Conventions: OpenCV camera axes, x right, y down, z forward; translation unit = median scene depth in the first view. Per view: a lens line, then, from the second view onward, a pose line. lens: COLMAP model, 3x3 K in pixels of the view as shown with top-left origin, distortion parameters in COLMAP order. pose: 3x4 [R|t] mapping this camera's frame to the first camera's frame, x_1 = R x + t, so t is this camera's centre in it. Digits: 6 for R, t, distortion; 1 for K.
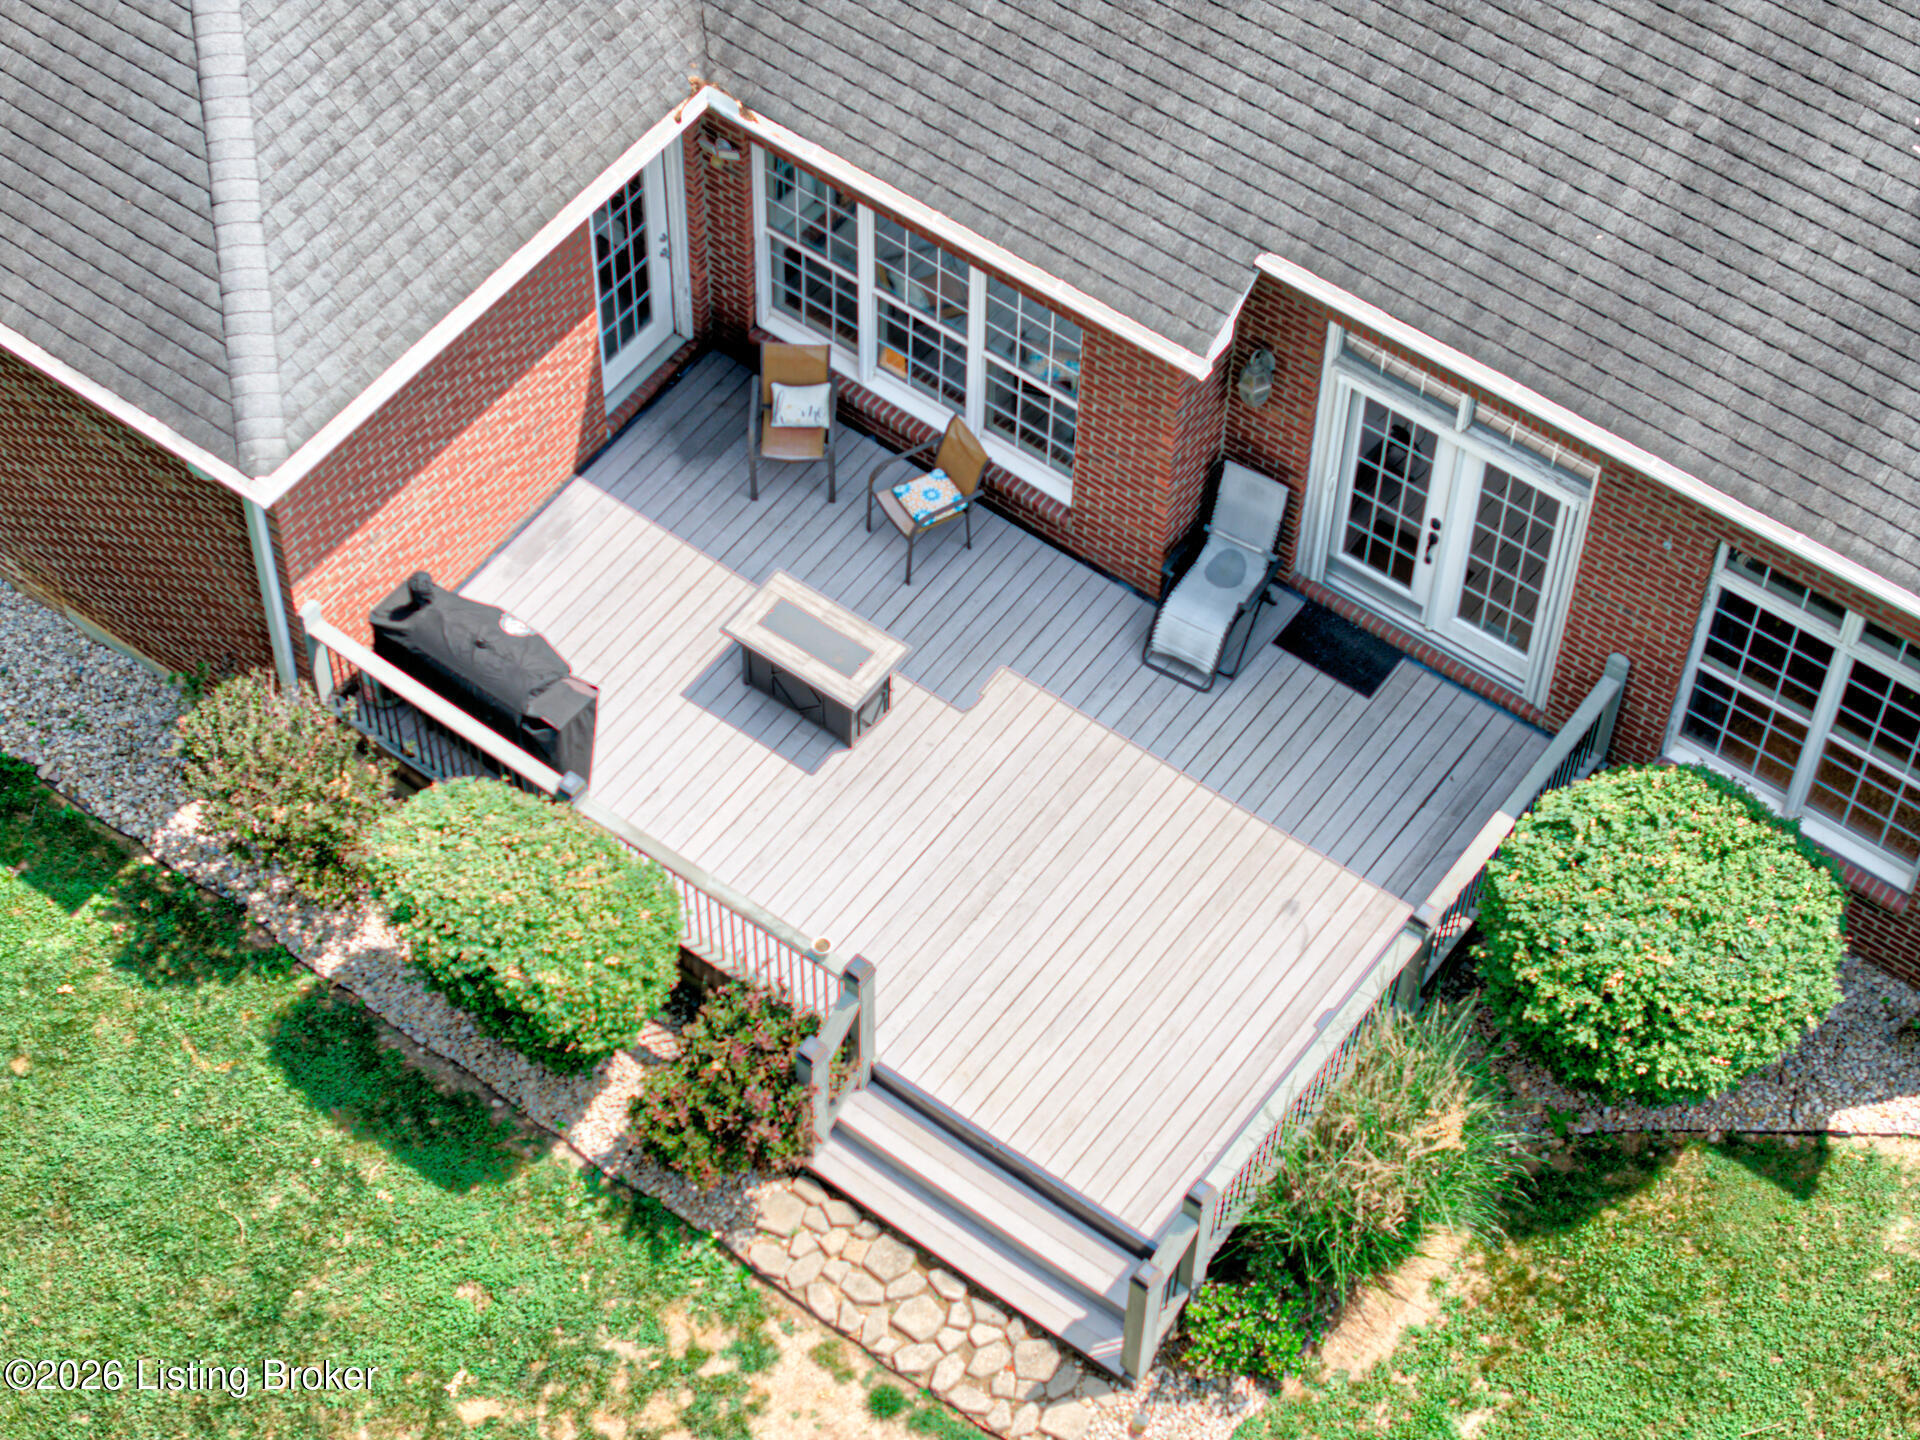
lens RADIAL K [[3878.9, 0, 960.0], [0, 3878.9, 720.0], [0, 0, 1]] dist [-0.128319, 0.519236]
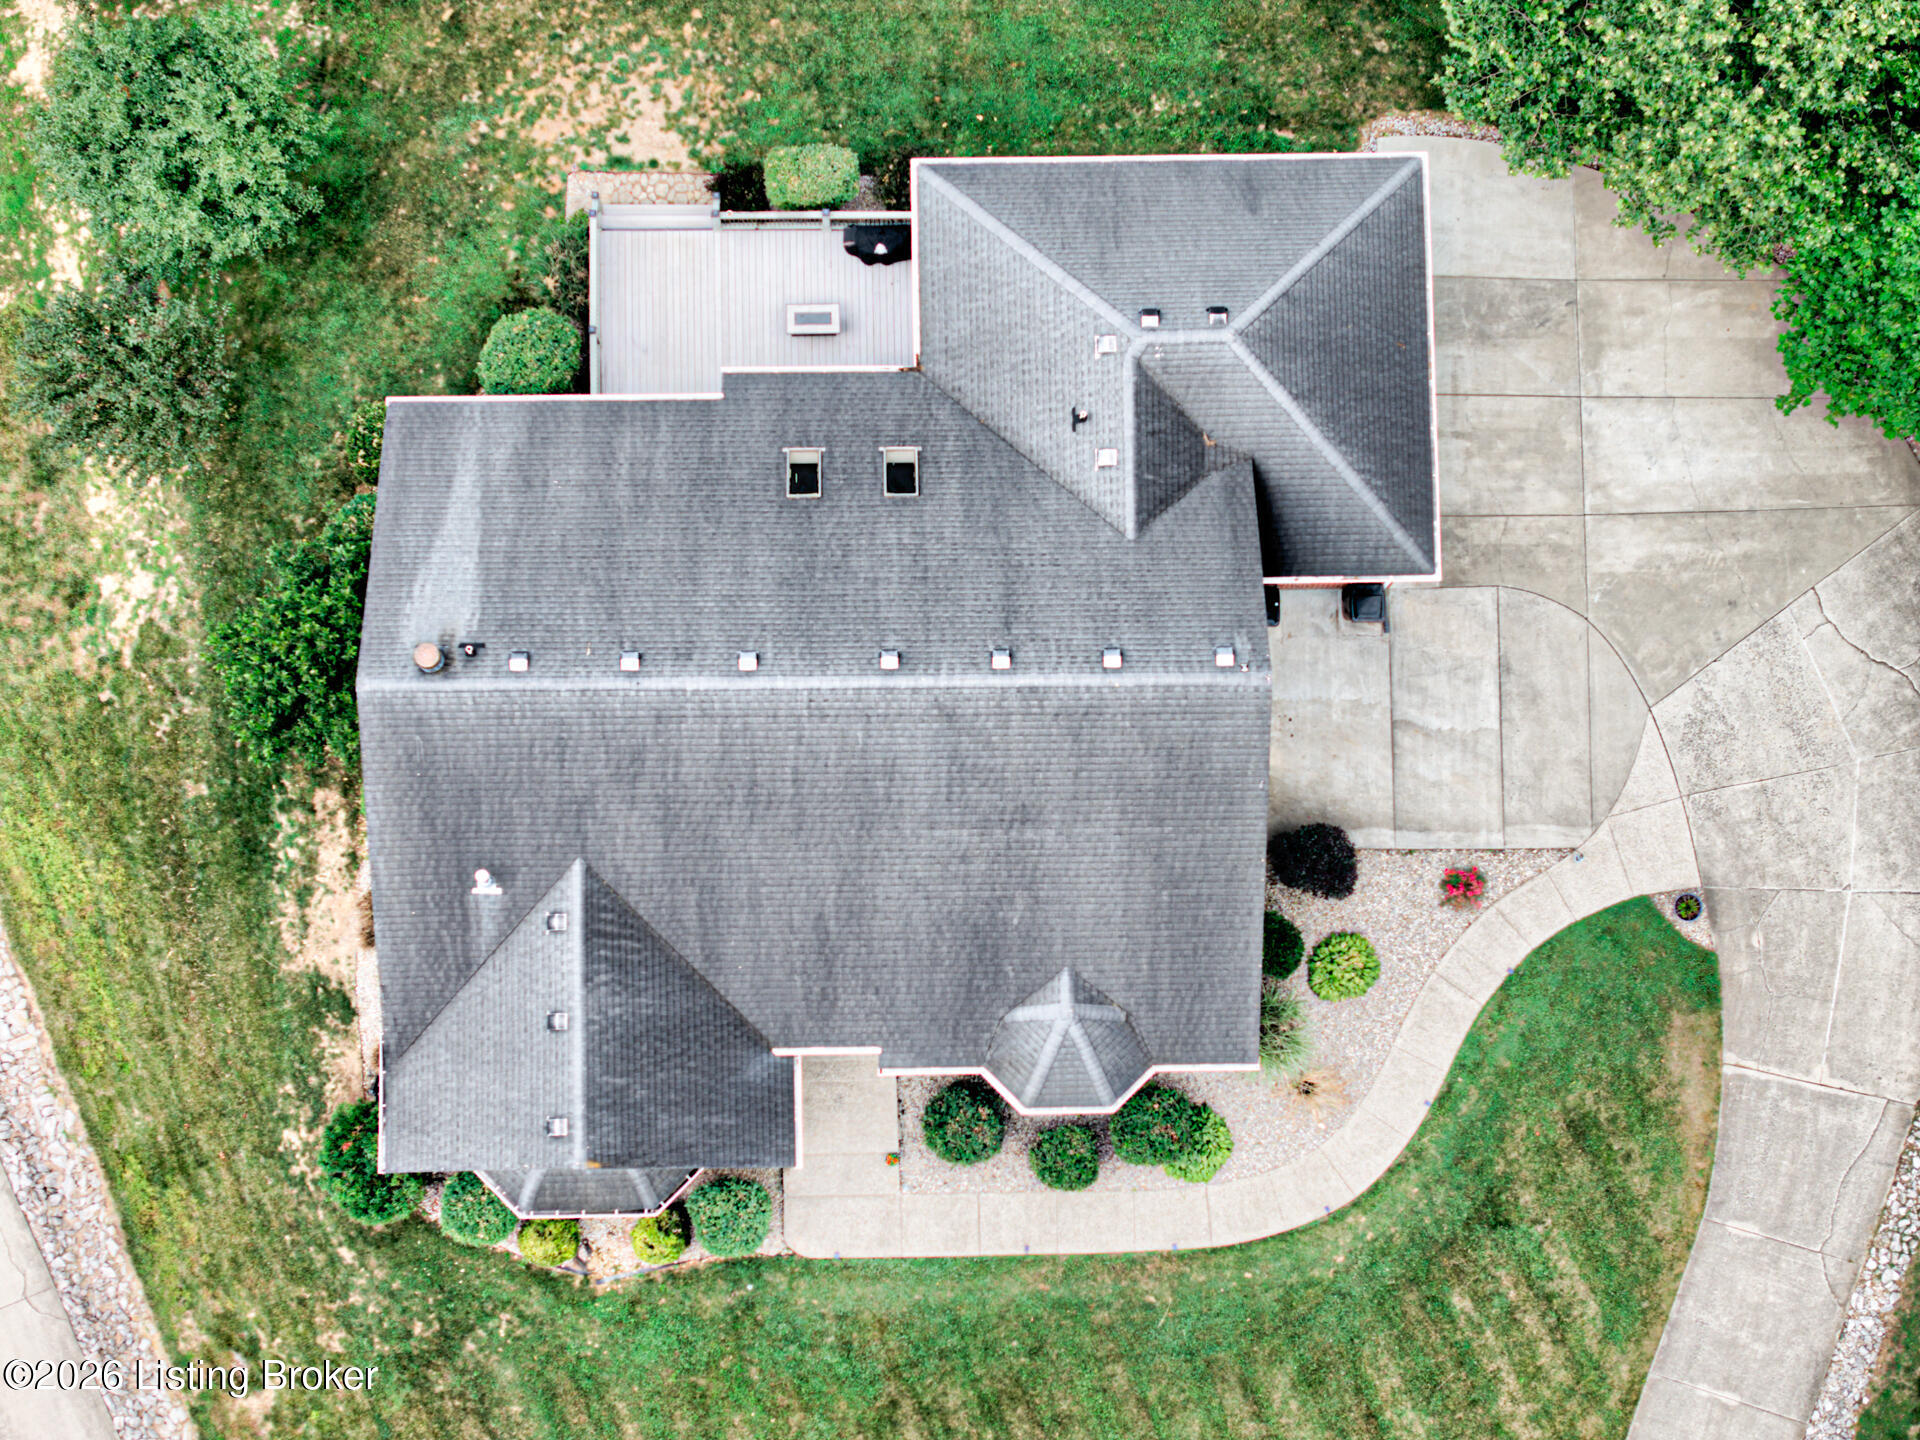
lens RADIAL K [[3911.5, 0, 960.0], [0, 3911.5, 720.0], [0, 0, 1]] dist [-0.065005, 0.111841]
pose [[-0.796106, 0.595245, -0.109081, 0.421835], [-0.507597, -0.558683, 0.655911, -2.427271], [0.329486, 0.577543, 0.746915, -1.179859]]
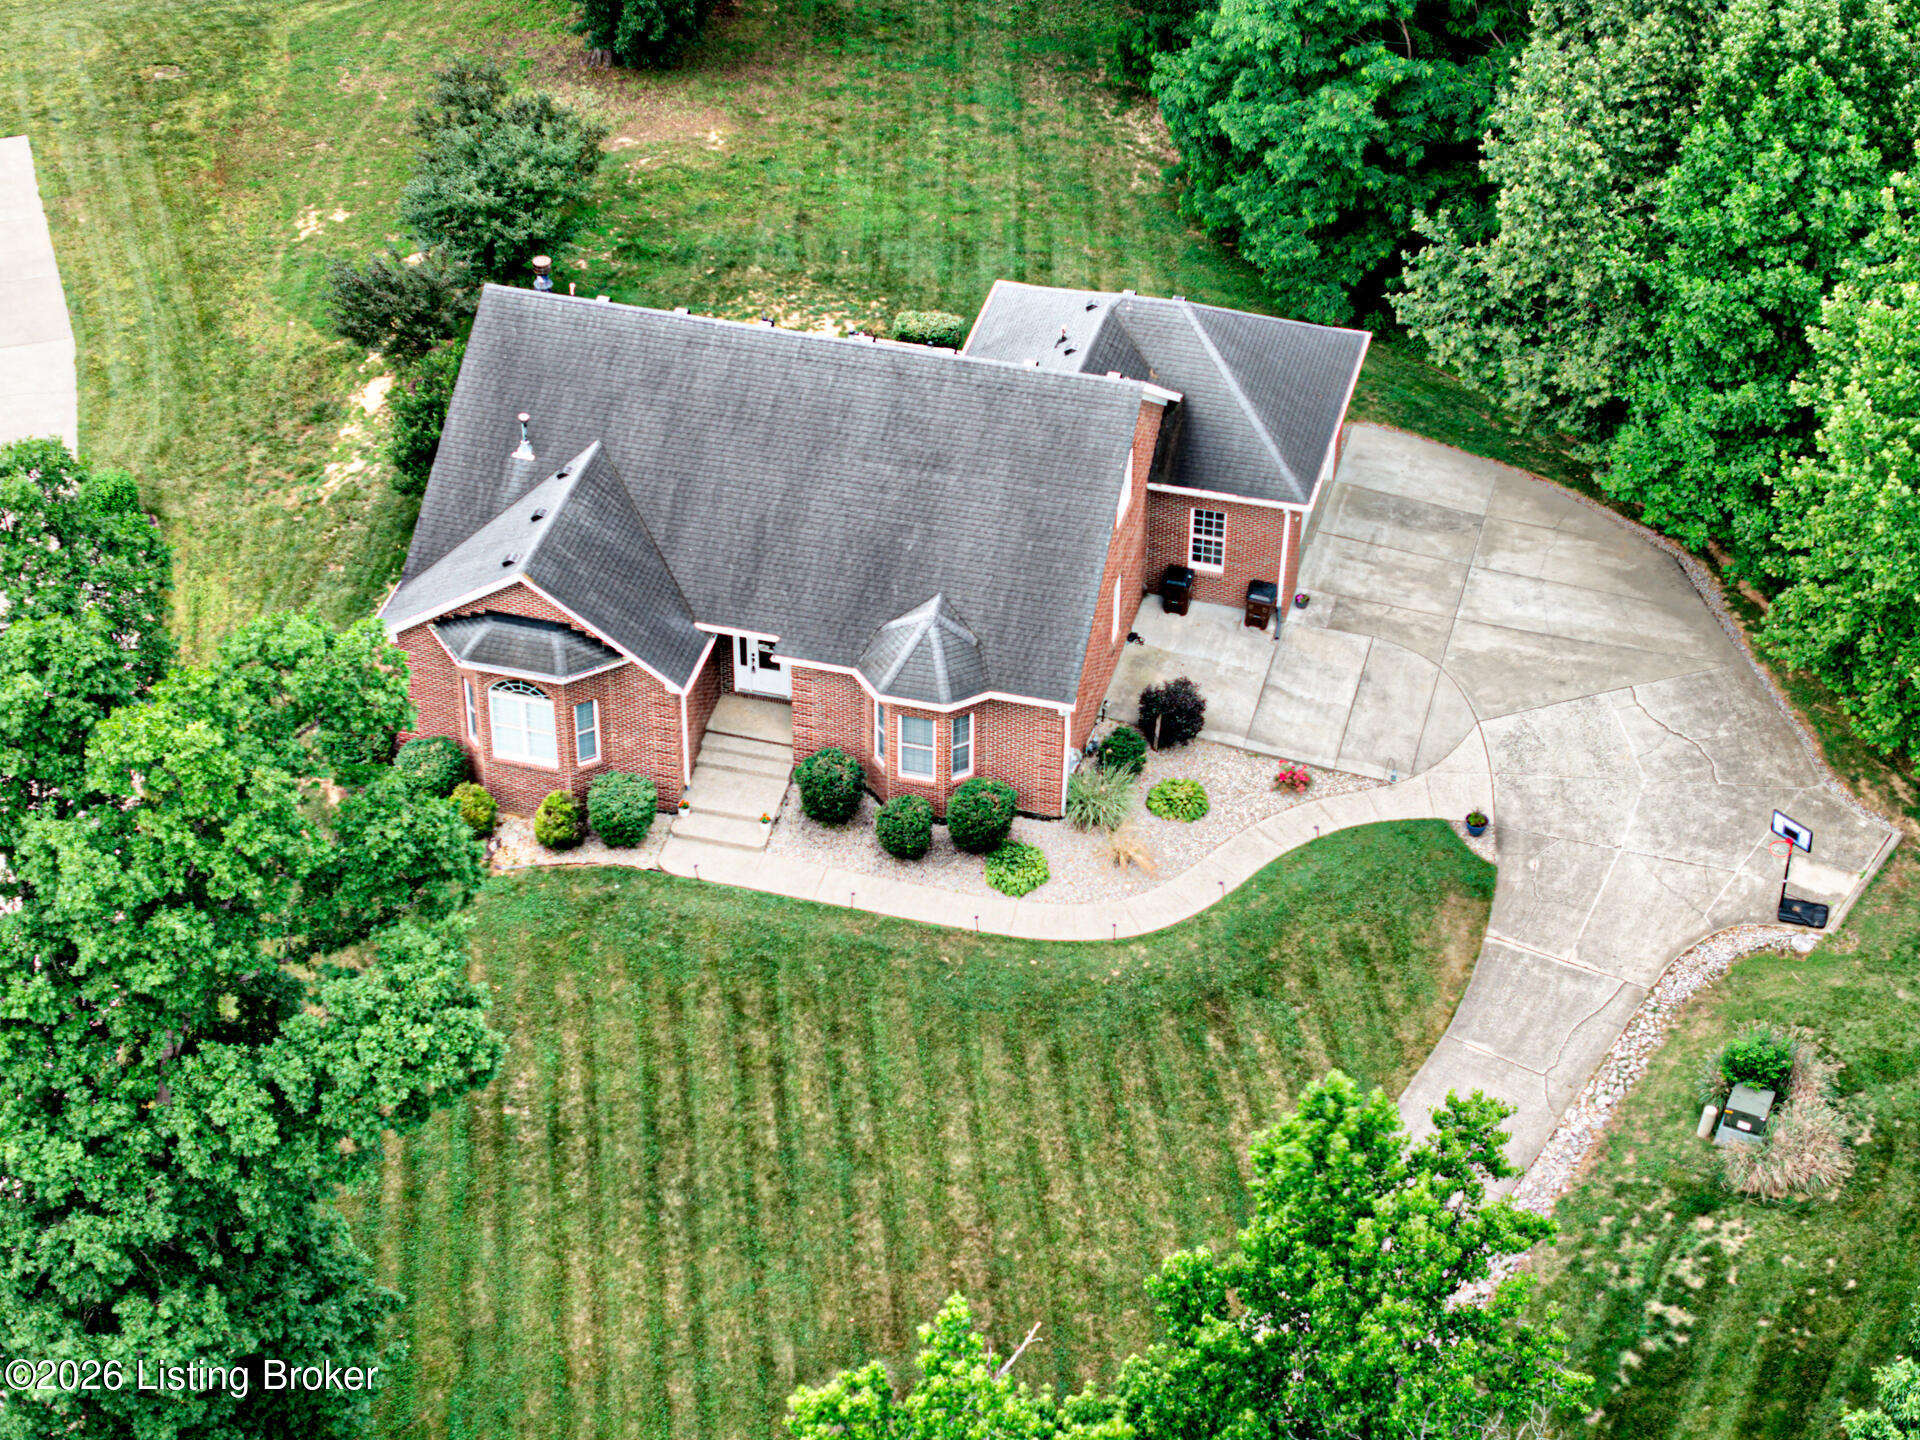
lens RADIAL K [[3878.9, 0, 960.0], [0, 3878.9, 720.0], [0, 0, 1]] dist [-0.128319, 0.519236]
pose [[-0.929689, 0.207327, -0.304458, 1.292784], [-0.310156, 0.005260, 0.950671, -4.158676], [0.198701, 0.978258, 0.059413, 1.152944]]
